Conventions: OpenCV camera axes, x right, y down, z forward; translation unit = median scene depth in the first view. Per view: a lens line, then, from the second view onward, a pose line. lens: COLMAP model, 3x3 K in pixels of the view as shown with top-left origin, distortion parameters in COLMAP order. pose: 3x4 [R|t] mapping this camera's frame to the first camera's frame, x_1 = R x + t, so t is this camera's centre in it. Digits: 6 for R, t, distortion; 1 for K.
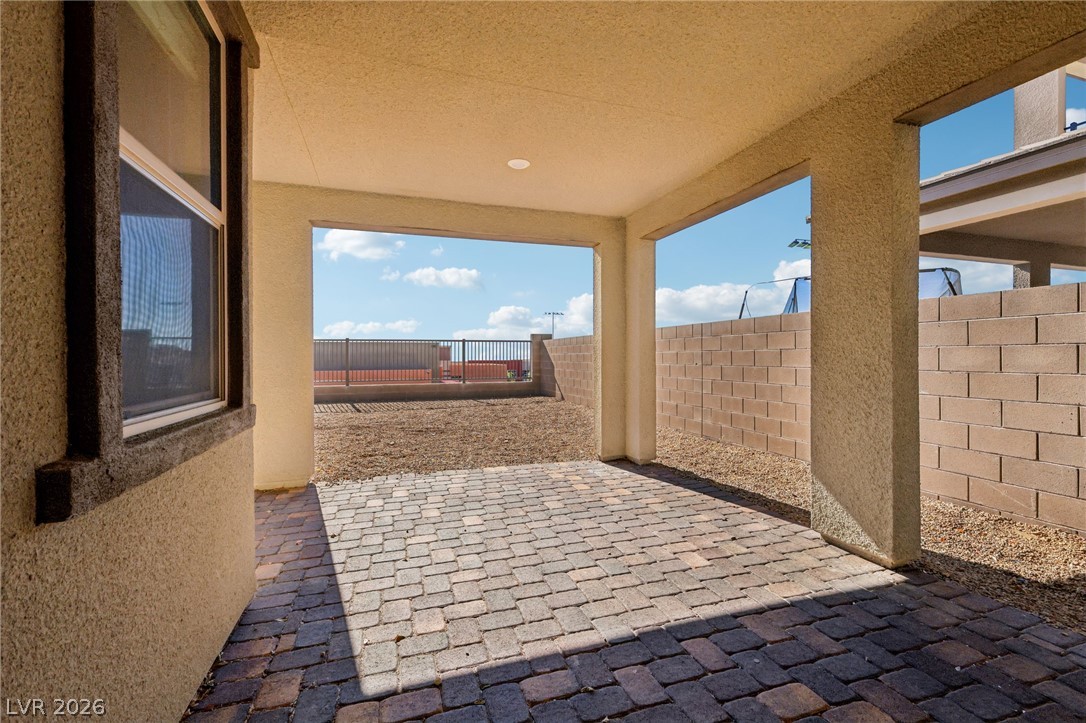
lens RADIAL K [[471.6, 0, 546.9], [0, 471.6, 355.9], [0, 0, 1]] dist [0.000942, 0.000717]
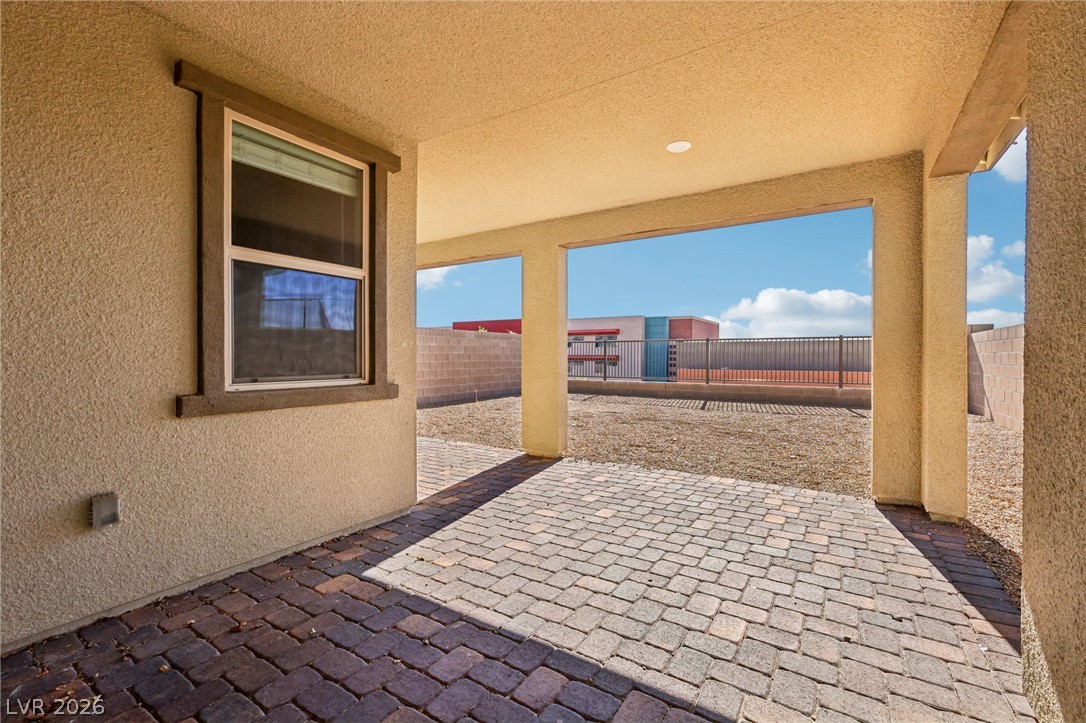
lens RADIAL K [[471.6, 0, 541.1], [0, 471.6, 357.0], [0, 0, 1]] dist [0.000942, 0.000717]
pose [[0.621927, 0.006243, -0.783050, 0.593190], [-0.003525, 0.999980, 0.005173, 0.000800], [0.783067, -0.000457, 0.621937, 0.254779]]
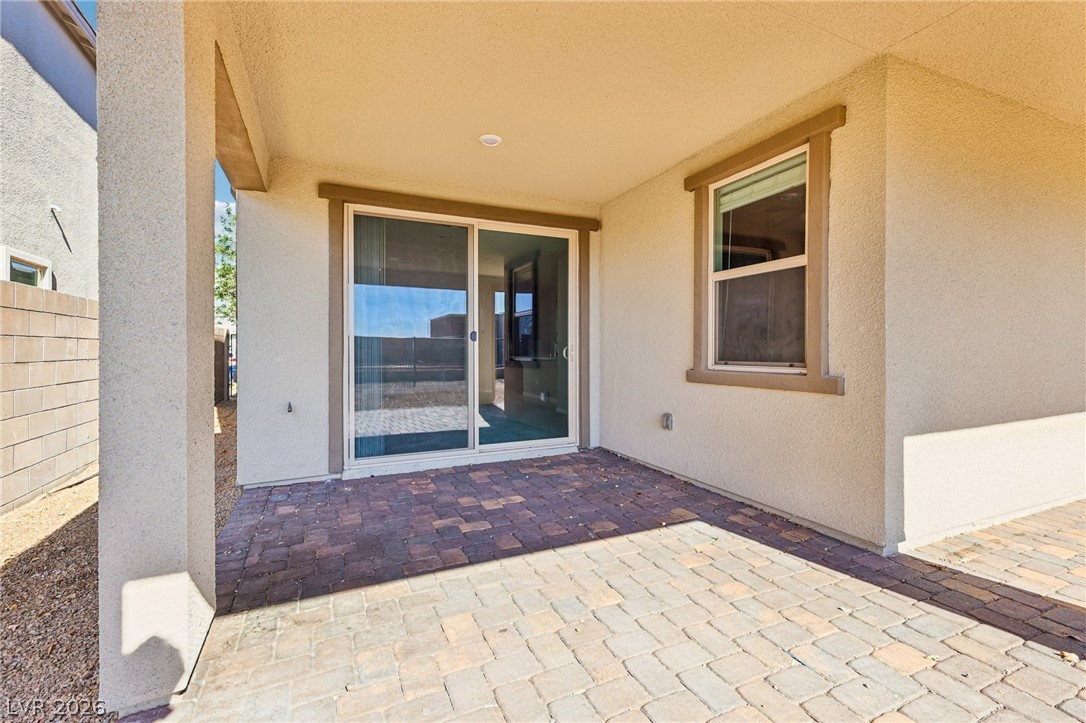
lens RADIAL K [[471.6, 0, 544.8], [0, 471.6, 355.0], [0, 0, 1]] dist [0.000942, 0.000717]
pose [[-0.994349, 0.002743, -0.106124, 0.215890], [0.002302, 0.999988, 0.004274, 0.019859], [0.106135, 0.004006, -0.994344, 1.437533]]
